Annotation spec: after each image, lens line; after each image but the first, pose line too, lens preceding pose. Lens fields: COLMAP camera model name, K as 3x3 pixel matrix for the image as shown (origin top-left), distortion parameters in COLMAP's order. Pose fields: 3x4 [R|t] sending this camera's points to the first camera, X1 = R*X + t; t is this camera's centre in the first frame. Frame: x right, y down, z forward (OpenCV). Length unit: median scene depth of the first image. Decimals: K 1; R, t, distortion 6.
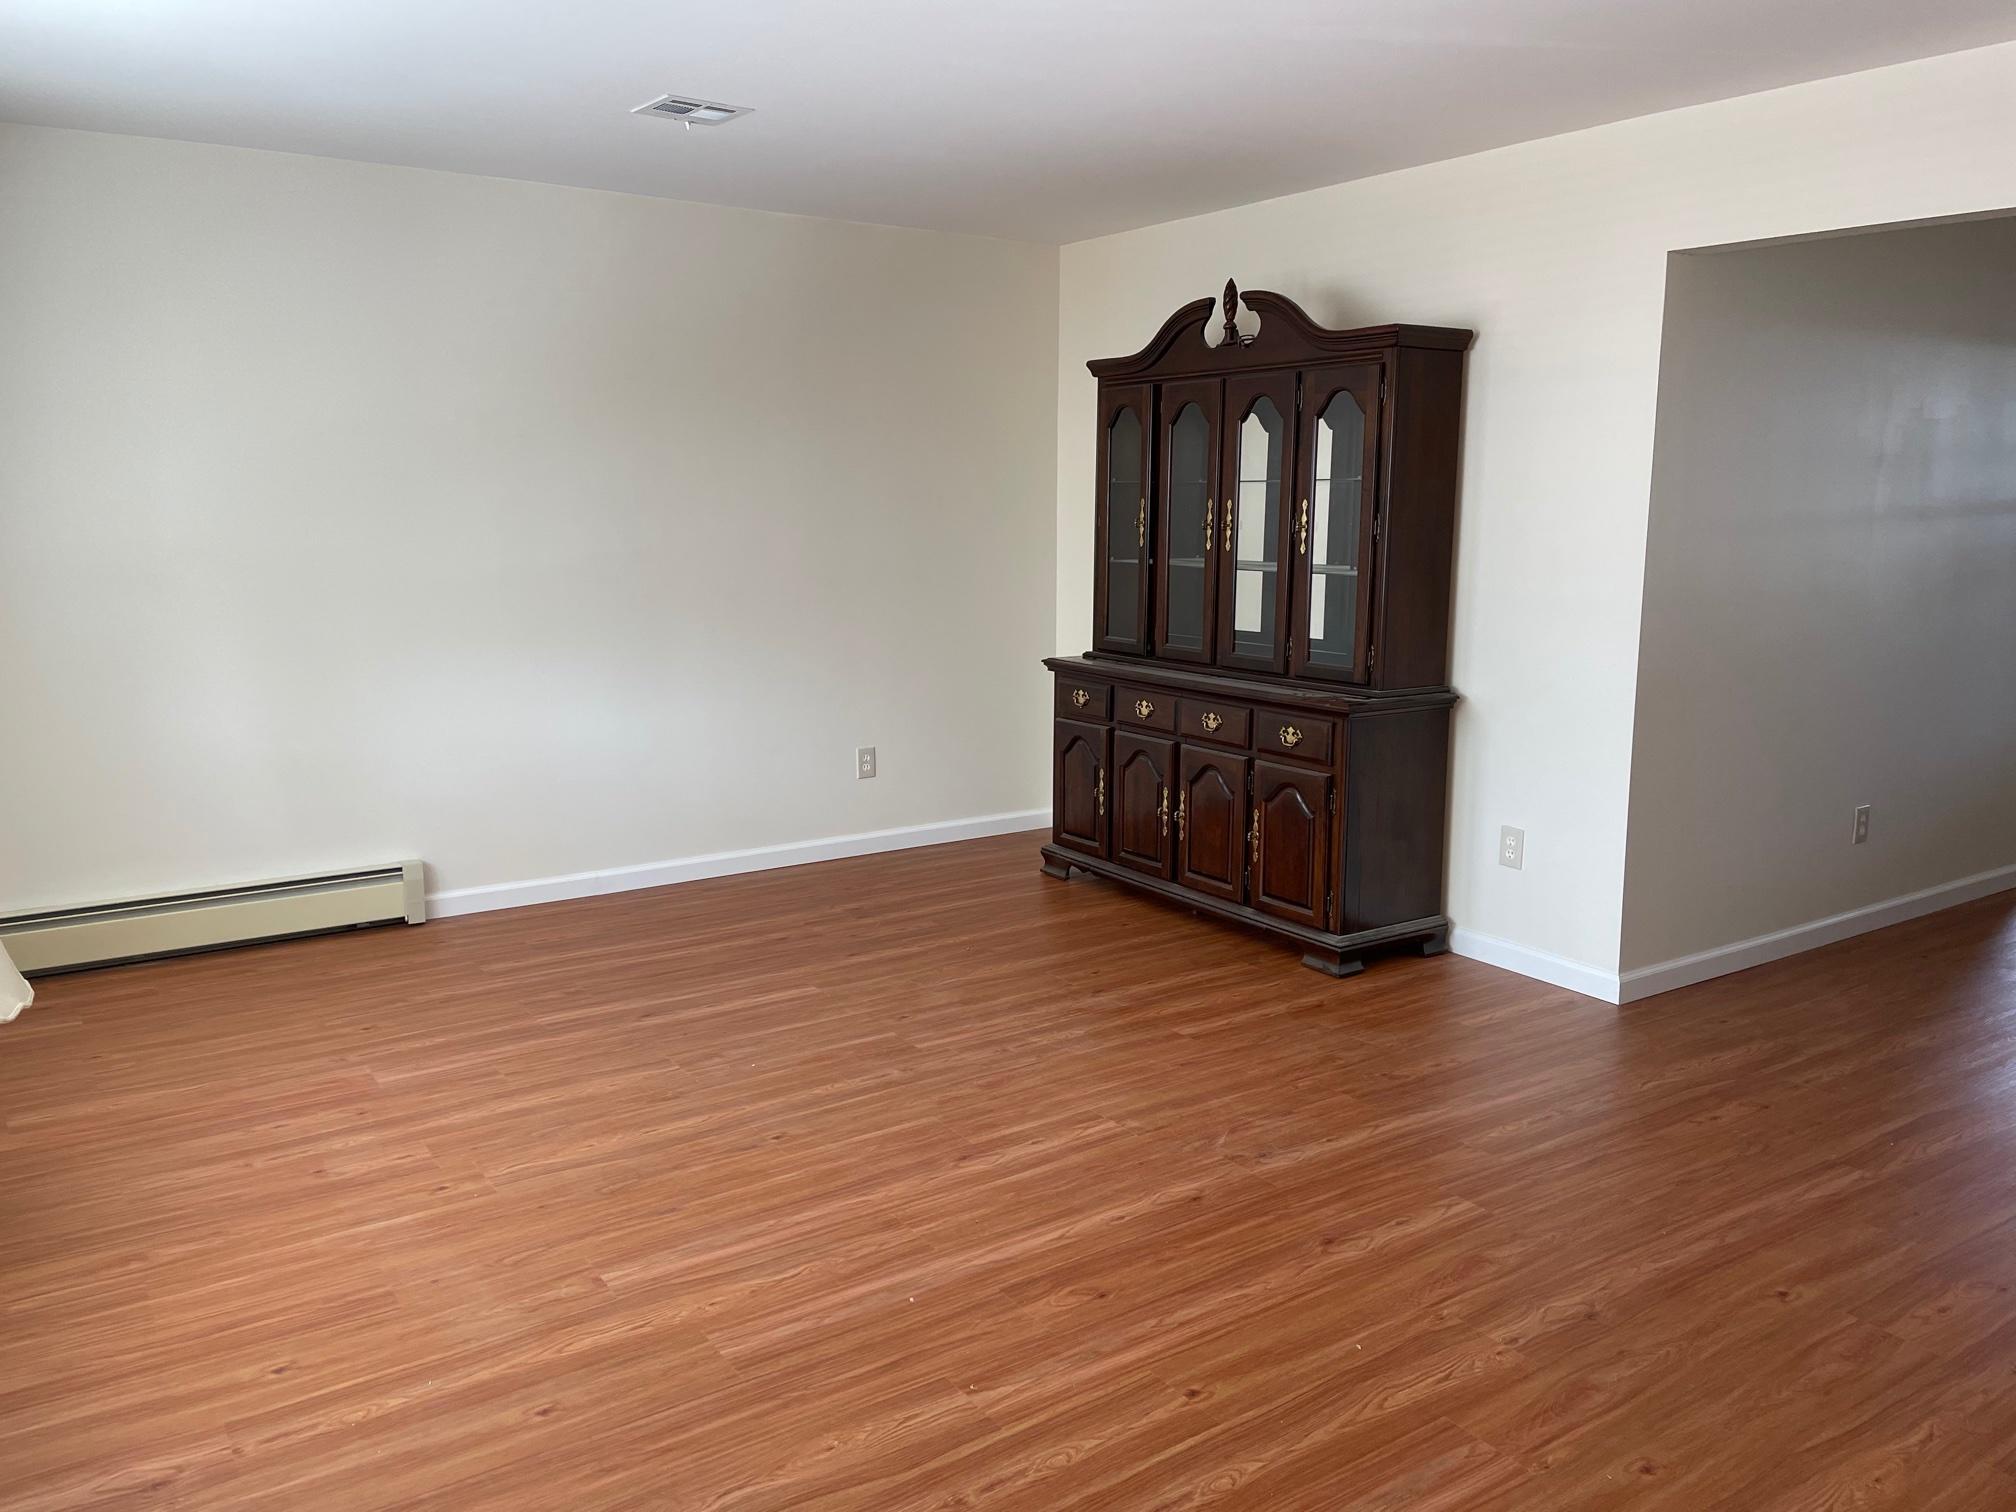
lens RADIAL K [[1523.2, 0, 1008.4], [0, 1523.2, 743.6], [0, 0, 1]] dist [0.116294, -0.154390]
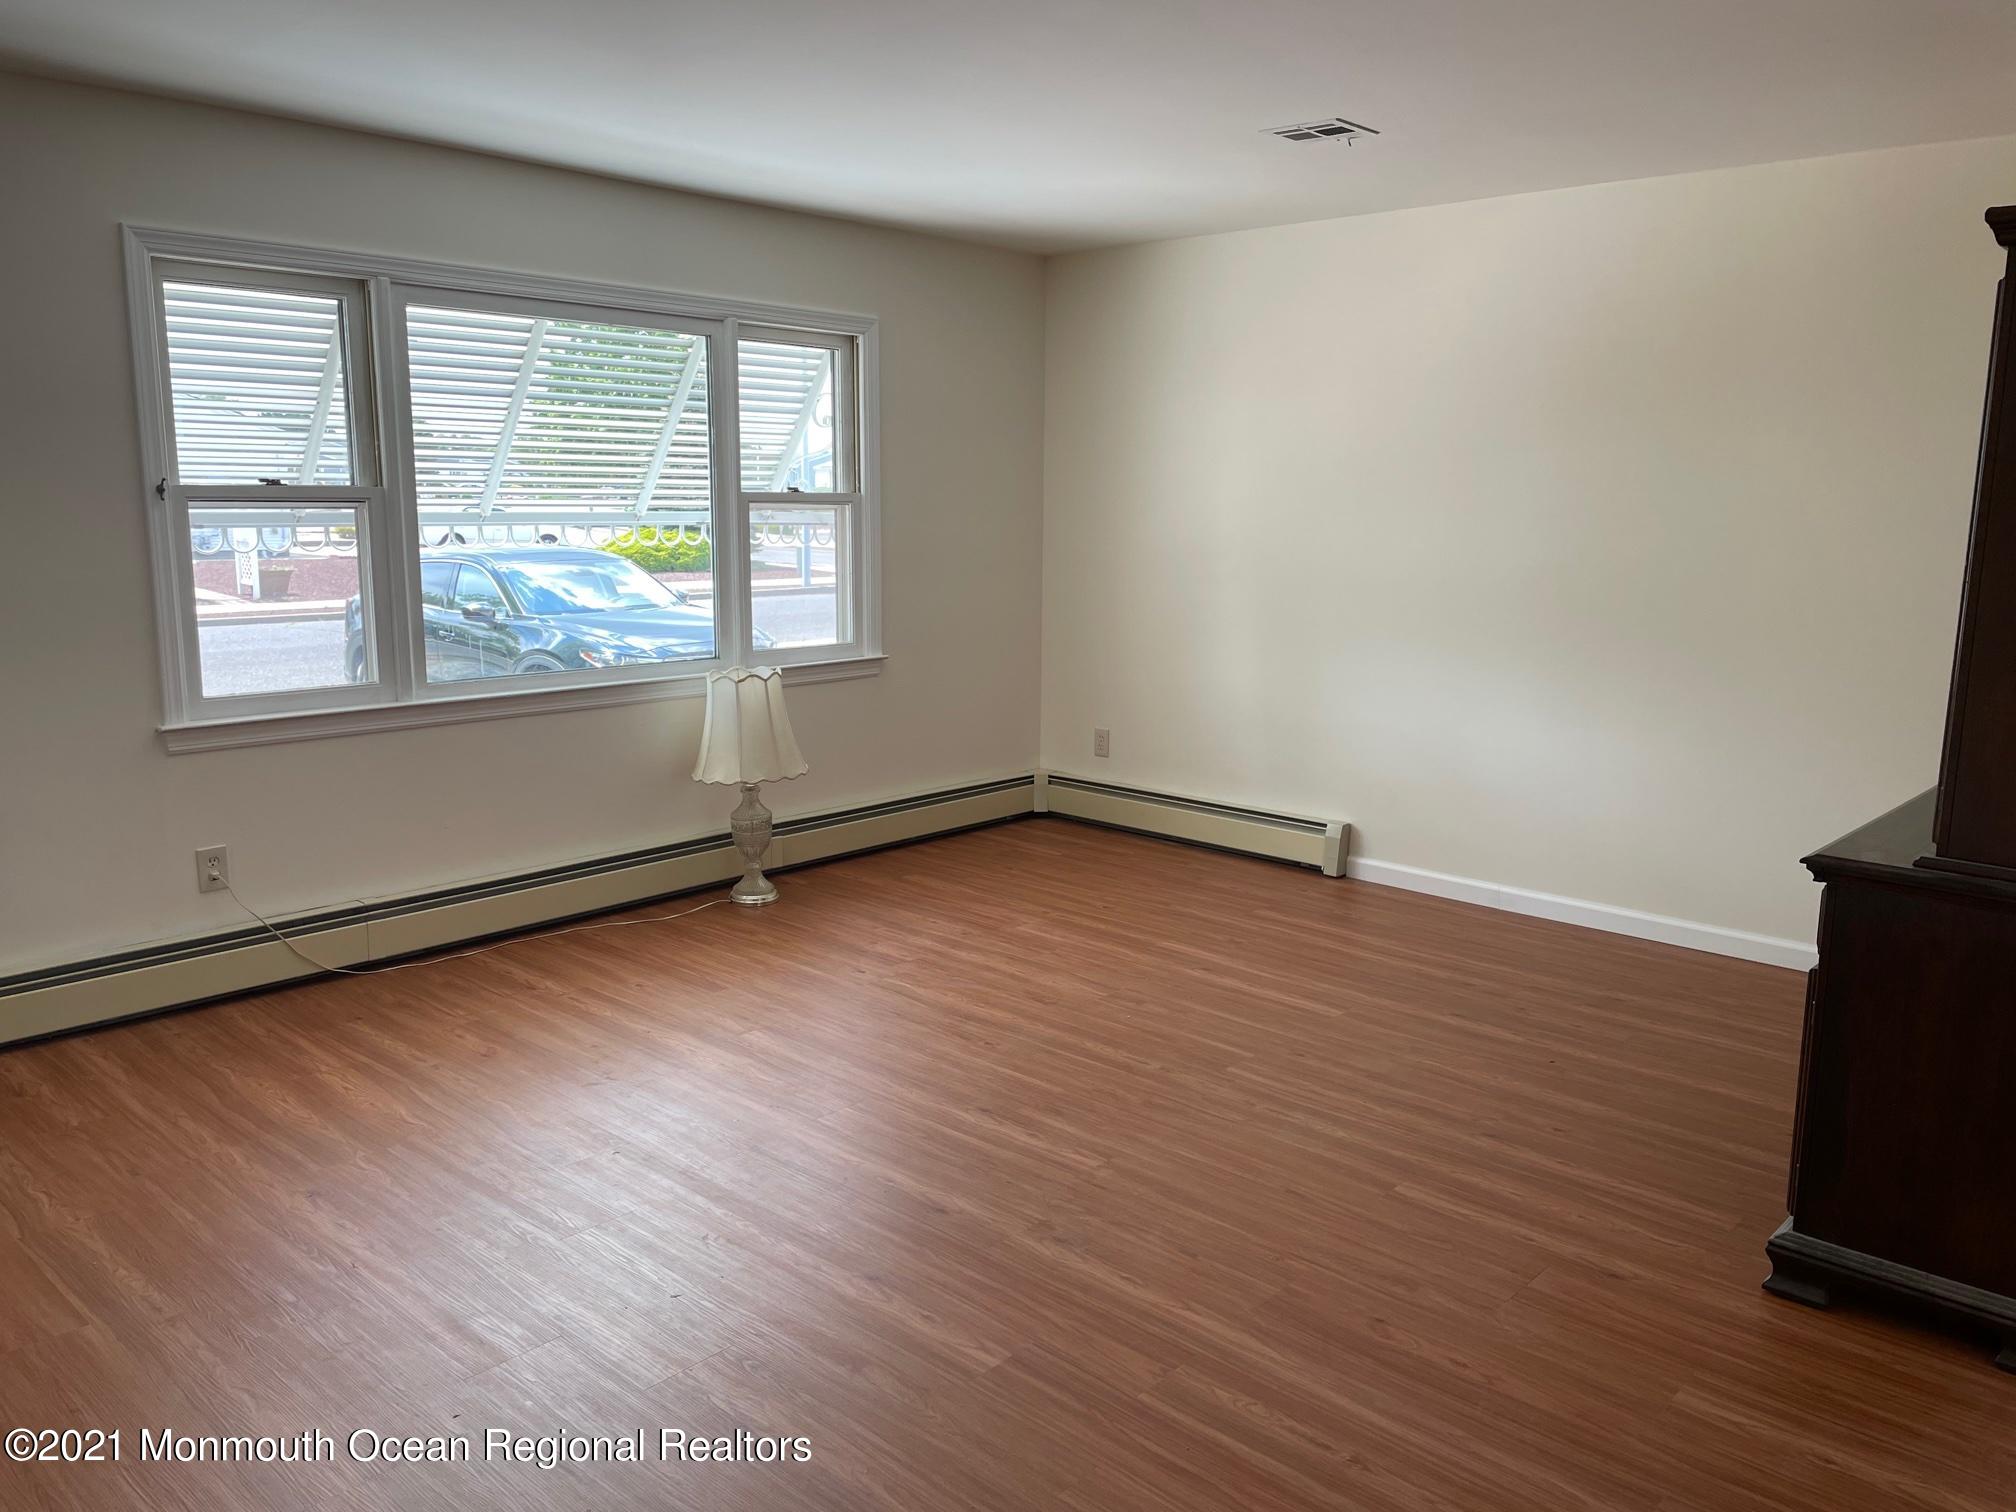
lens RADIAL K [[1523.2, 0, 1008.4], [0, 1523.2, 743.6], [0, 0, 1]] dist [0.116294, -0.154390]
pose [[0.227373, 0.161350, -0.960348, 0.800189], [-0.171136, 0.977450, 0.123705, -0.099978], [0.958652, 0.136223, 0.249859, 0.580432]]
